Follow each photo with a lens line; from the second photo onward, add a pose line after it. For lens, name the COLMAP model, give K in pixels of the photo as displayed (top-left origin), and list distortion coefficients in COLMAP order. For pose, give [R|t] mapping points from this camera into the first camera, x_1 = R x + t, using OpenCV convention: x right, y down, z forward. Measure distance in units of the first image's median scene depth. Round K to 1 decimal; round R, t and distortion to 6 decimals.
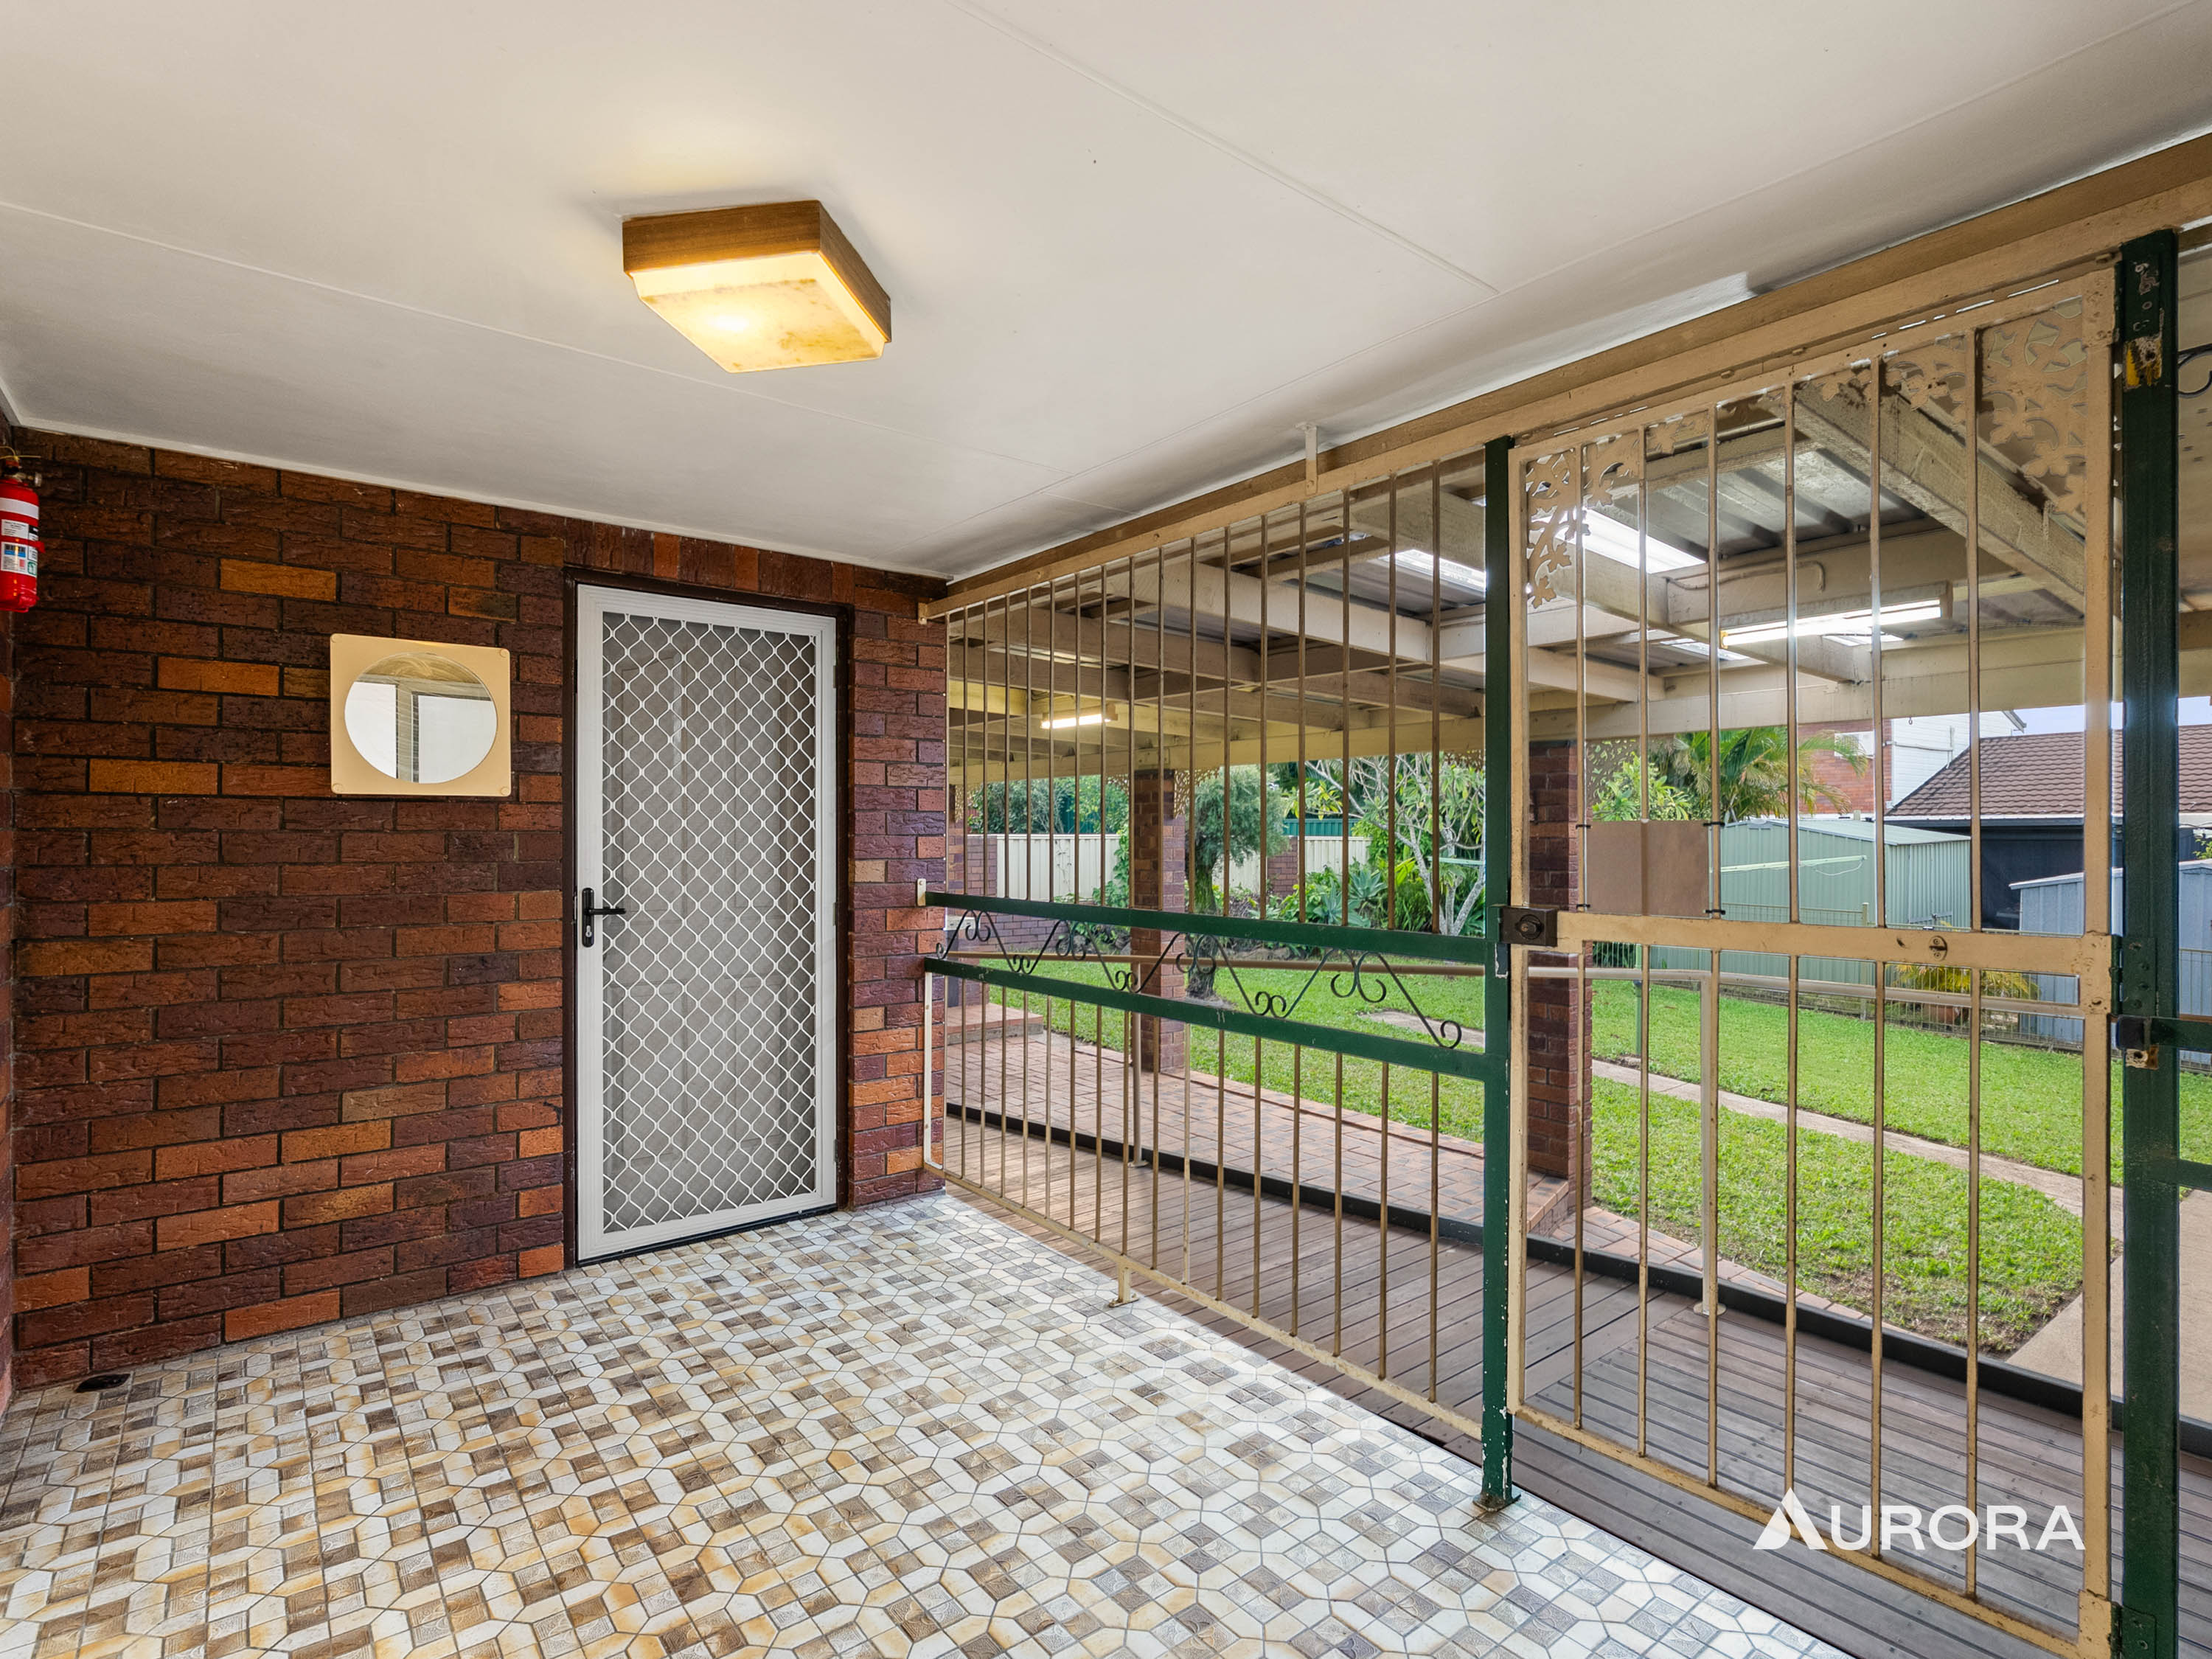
lens RADIAL K [[1108.5, 0, 1110.7], [0, 1108.5, 836.5], [0, 0, 1]] dist [0.000474, 0.000563]
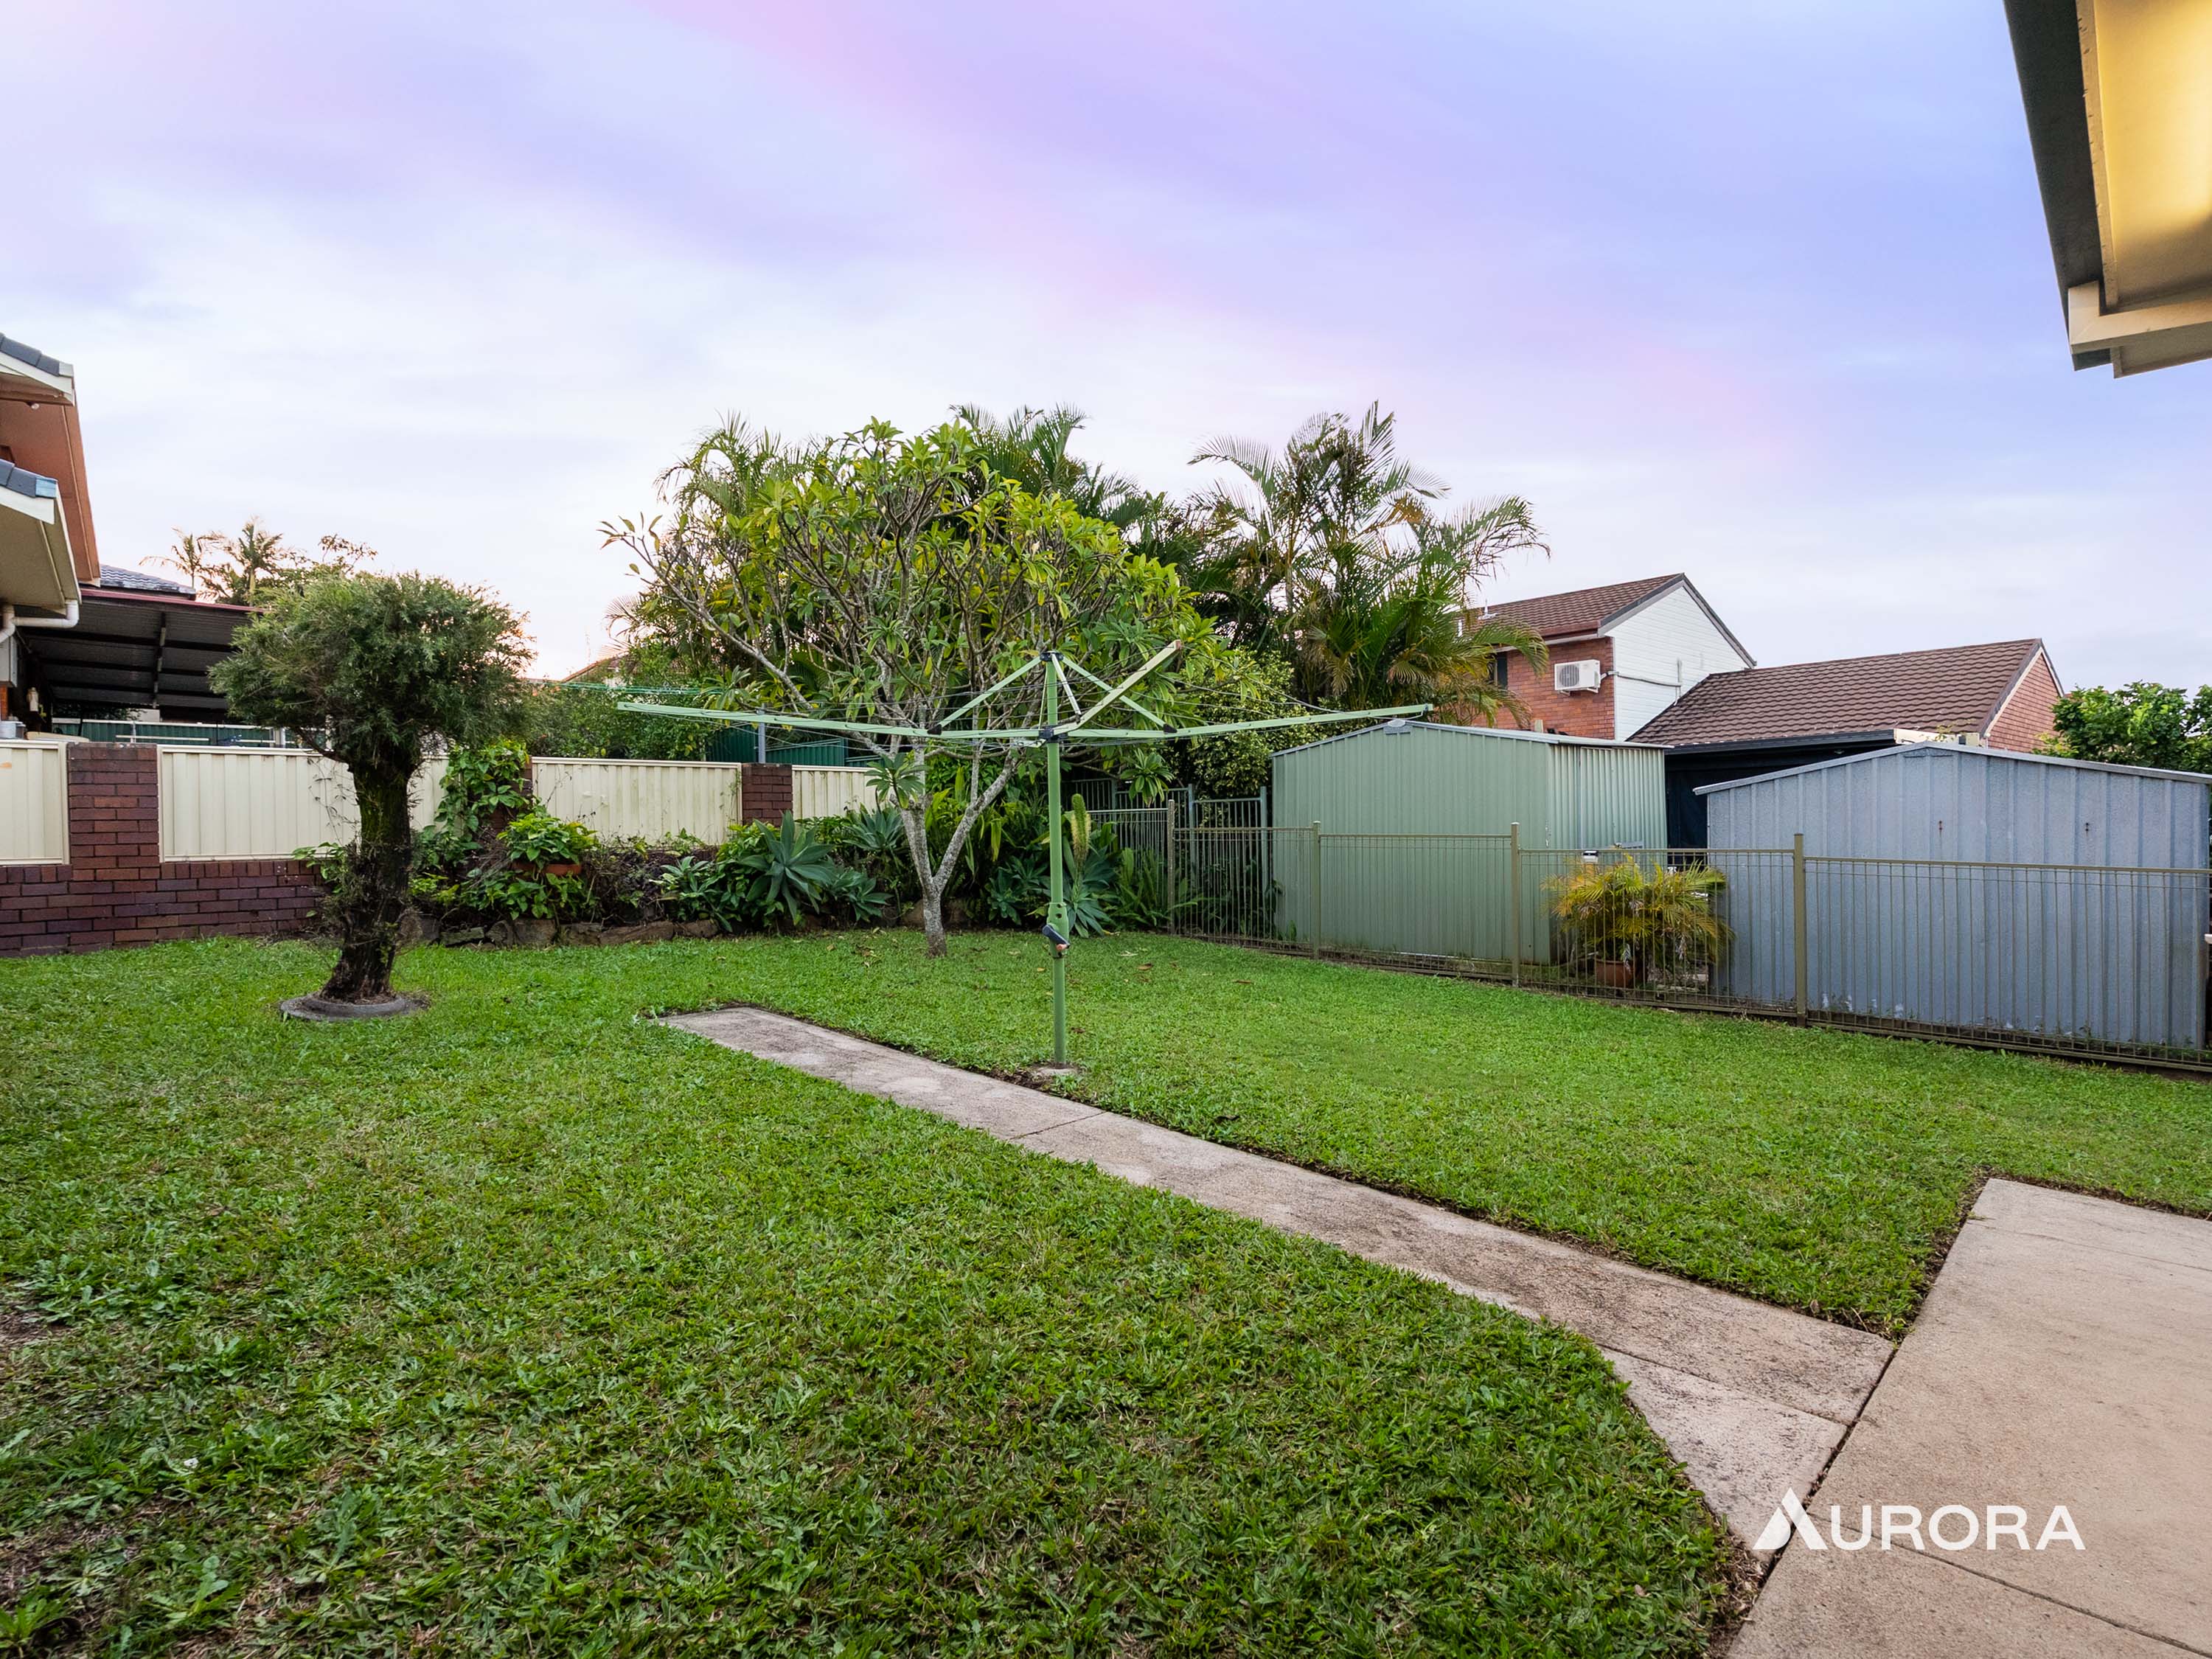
lens RADIAL K [[1165.5, 0, 1106.0], [0, 1165.5, 829.5], [0, 0, 1]] dist [-0.002279, 0.000098]
pose [[0.986450, -0.022257, 0.162548, 0.300328], [0.022959, 0.999733, -0.002440, 0.059846], [-0.162451, 0.006139, 0.986698, 0.305268]]
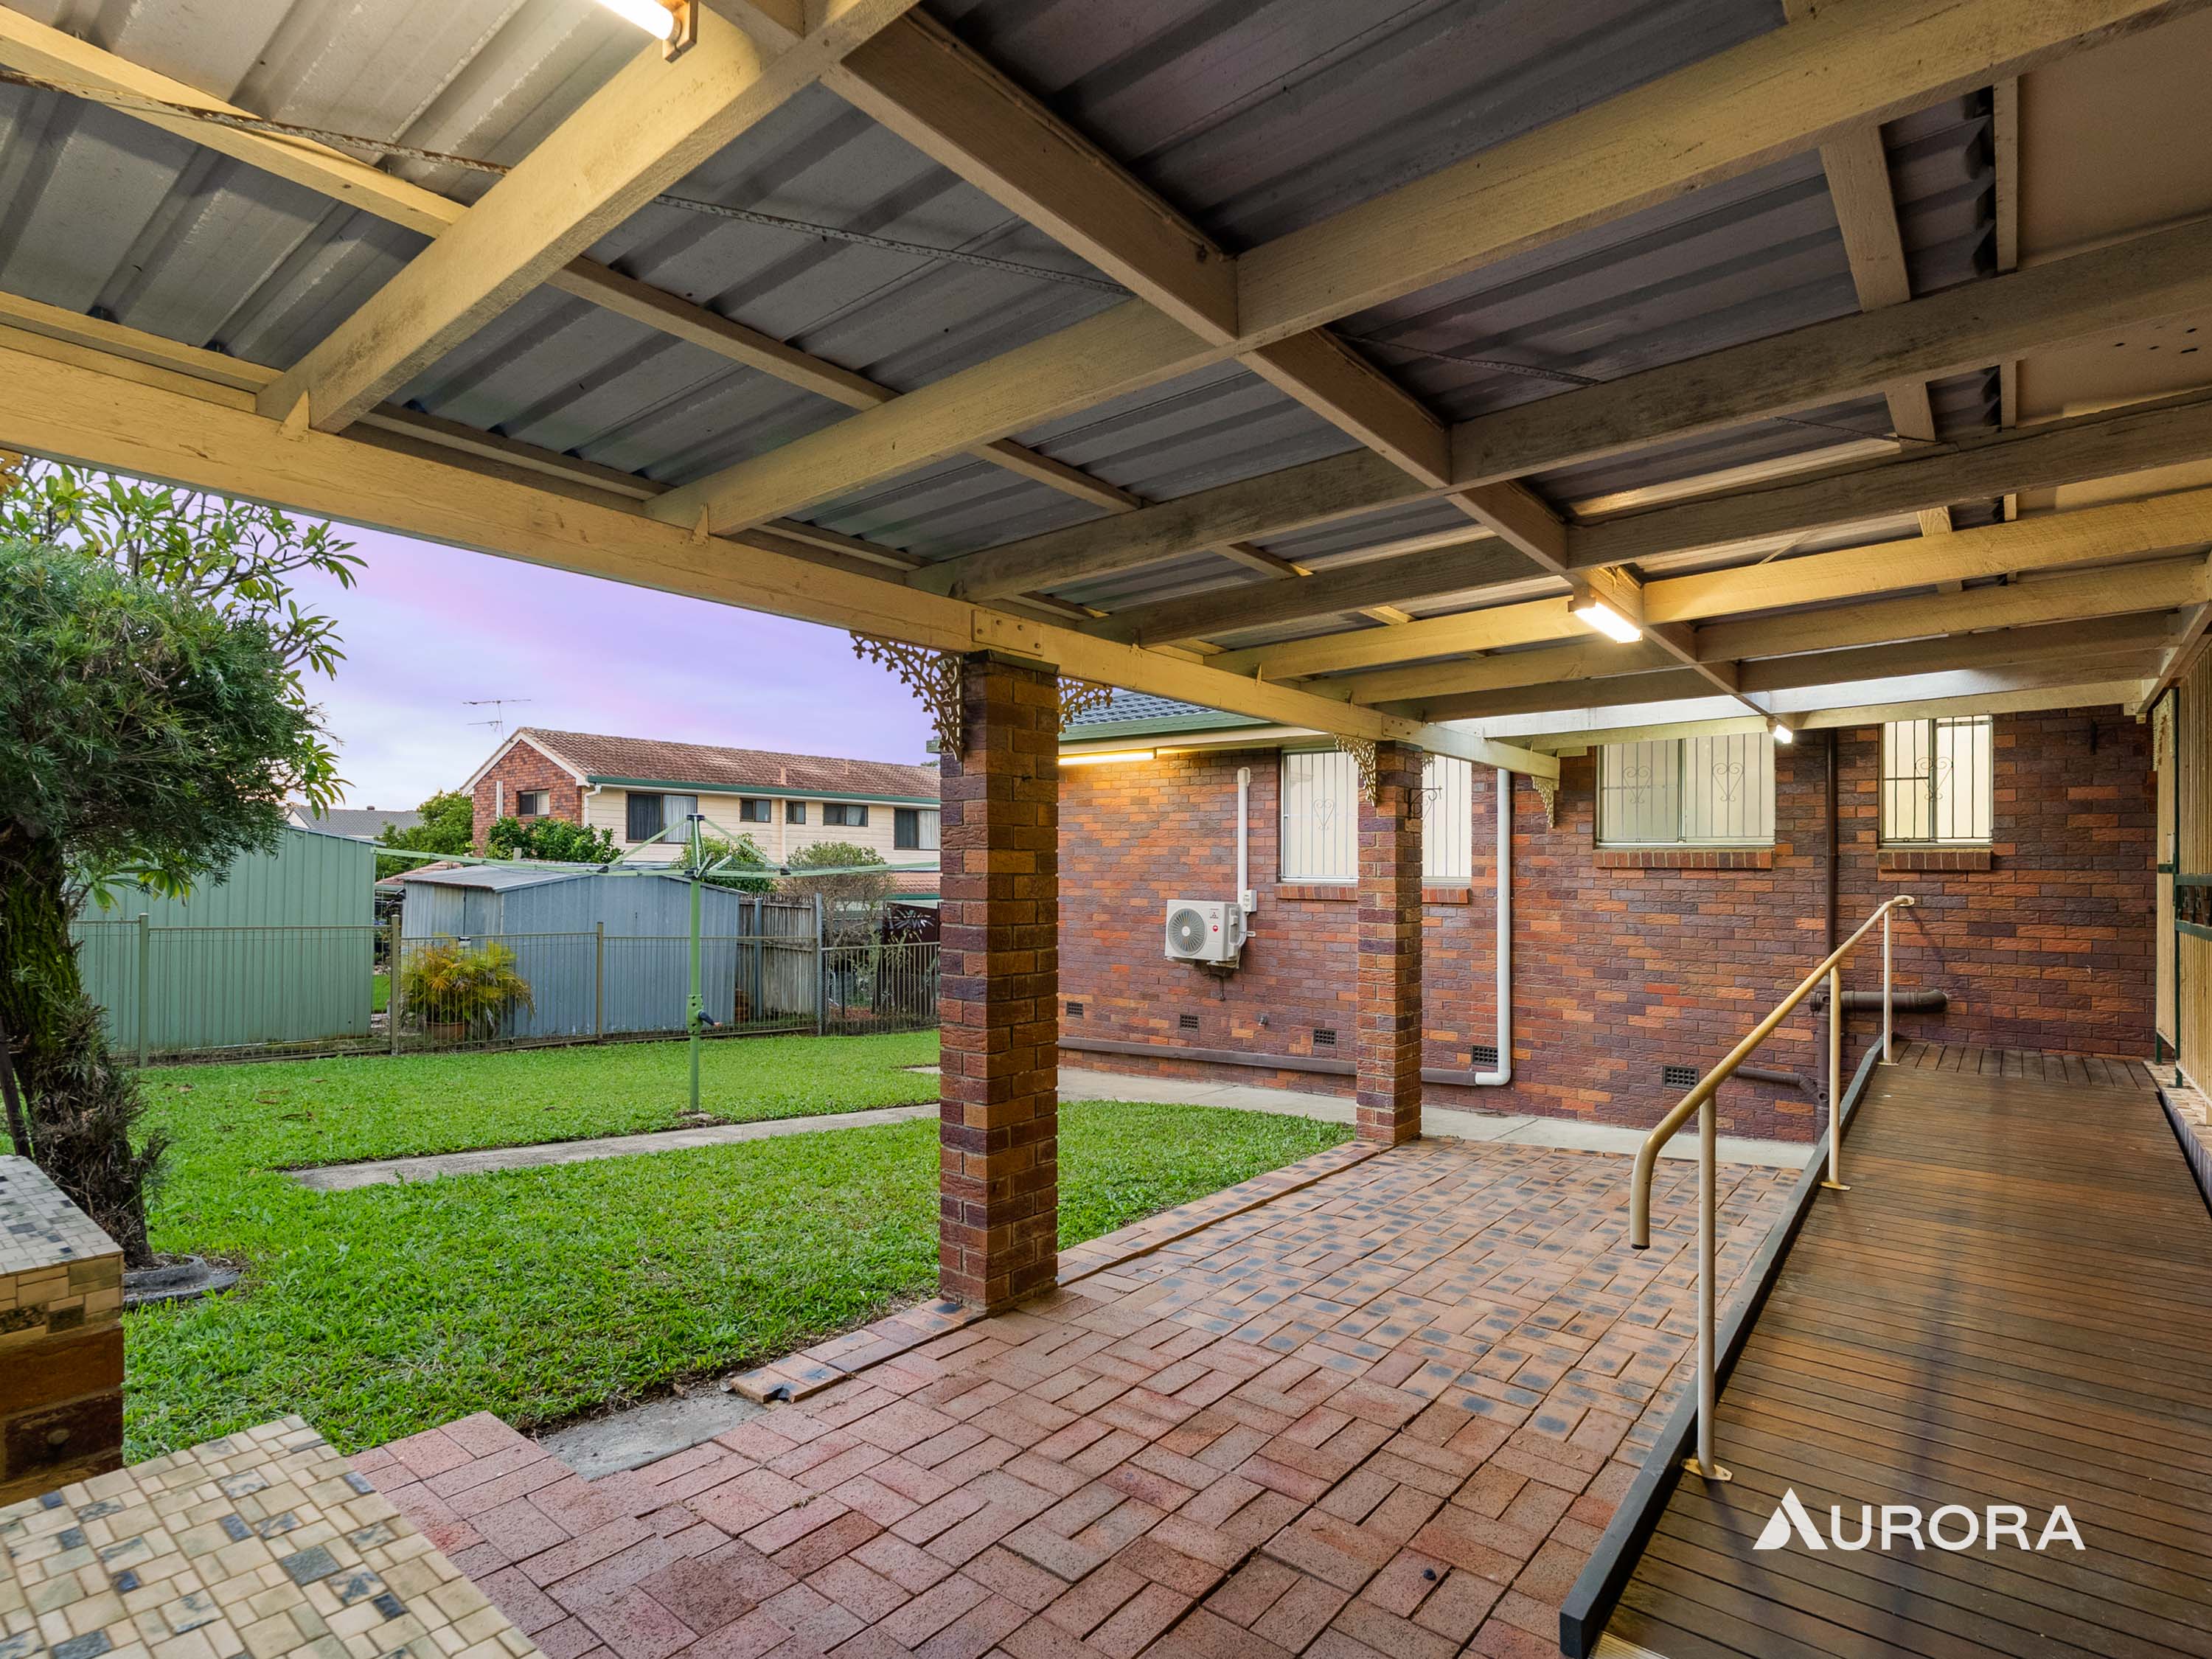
lens RADIAL K [[1129.7, 0, 1104.8], [0, 1129.7, 859.9], [0, 0, 1]] dist [-0.002726, -0.000122]
pose [[-0.209435, 0.004625, 0.977812, -0.271057], [-0.013074, 0.999886, -0.007530, 0.017111], [-0.977735, -0.014361, -0.209351, 0.659212]]
